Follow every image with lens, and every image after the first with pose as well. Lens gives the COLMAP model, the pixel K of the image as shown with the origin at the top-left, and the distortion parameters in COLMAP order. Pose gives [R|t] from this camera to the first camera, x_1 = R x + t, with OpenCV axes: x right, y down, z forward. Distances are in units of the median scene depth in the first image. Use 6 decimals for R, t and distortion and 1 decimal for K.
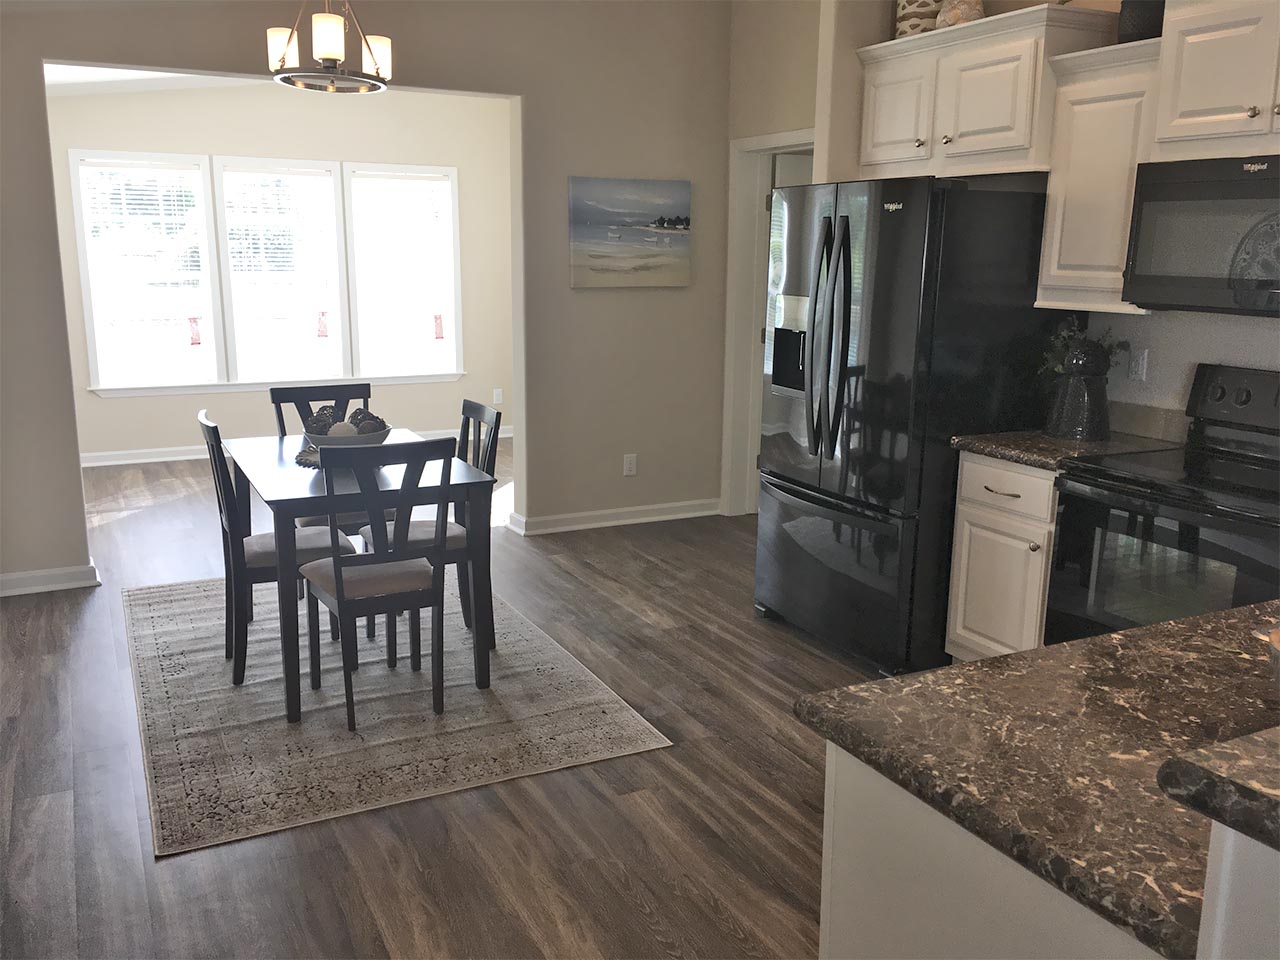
lens RADIAL K [[1064.3, 0, 640.0], [0, 1064.3, 480.0], [0, 0, 1]] dist [0.000615, -0.000267]
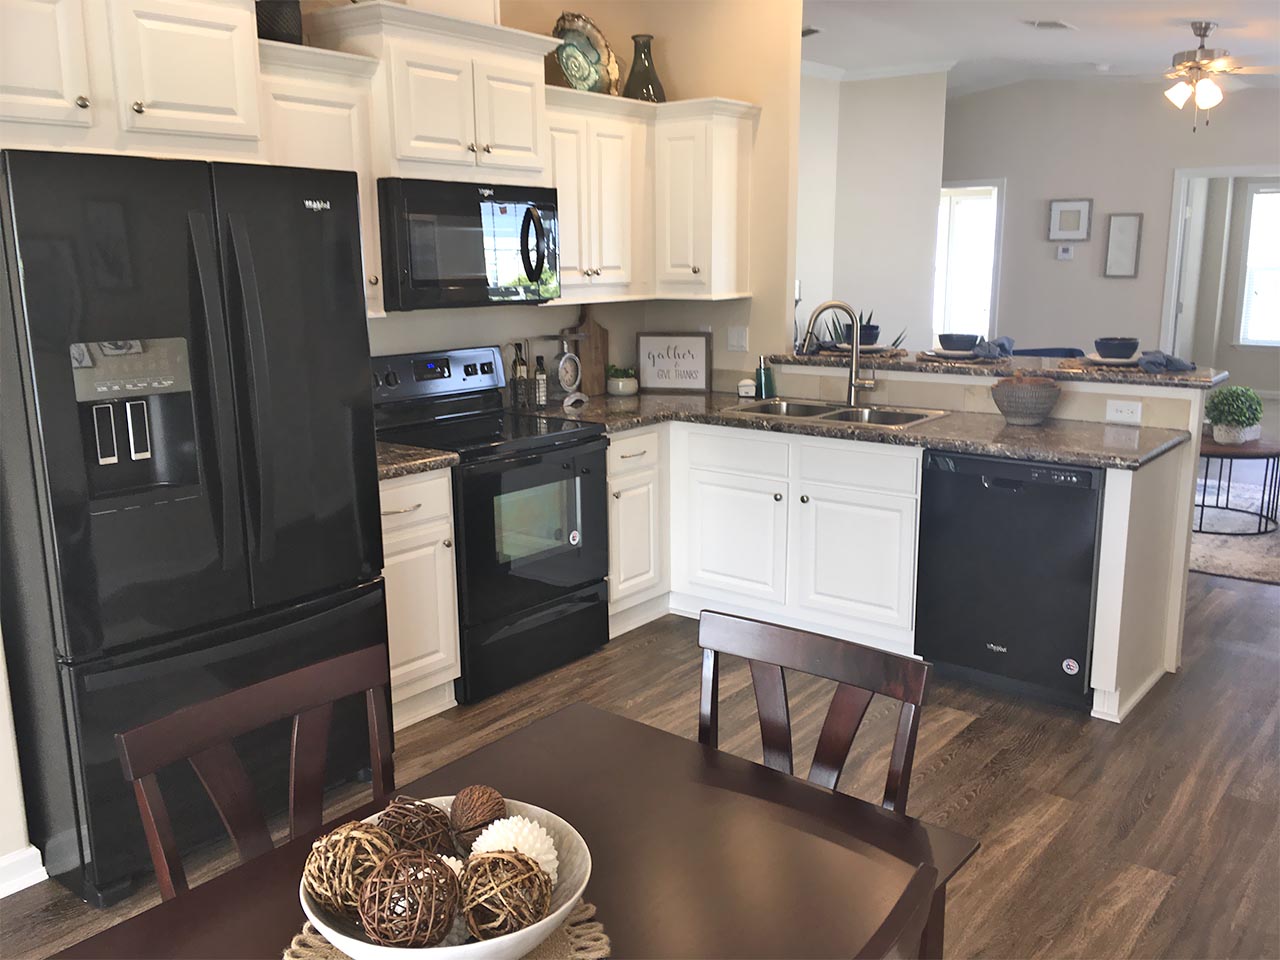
lens RADIAL K [[1064.3, 0, 640.0], [0, 1064.3, 480.0], [0, 0, 1]] dist [0.000615, -0.000267]
pose [[-0.381355, -0.201500, 0.902201, -0.635839], [0.197605, 0.935628, 0.292492, -0.265774], [-0.903062, 0.289823, -0.316989, 1.162812]]
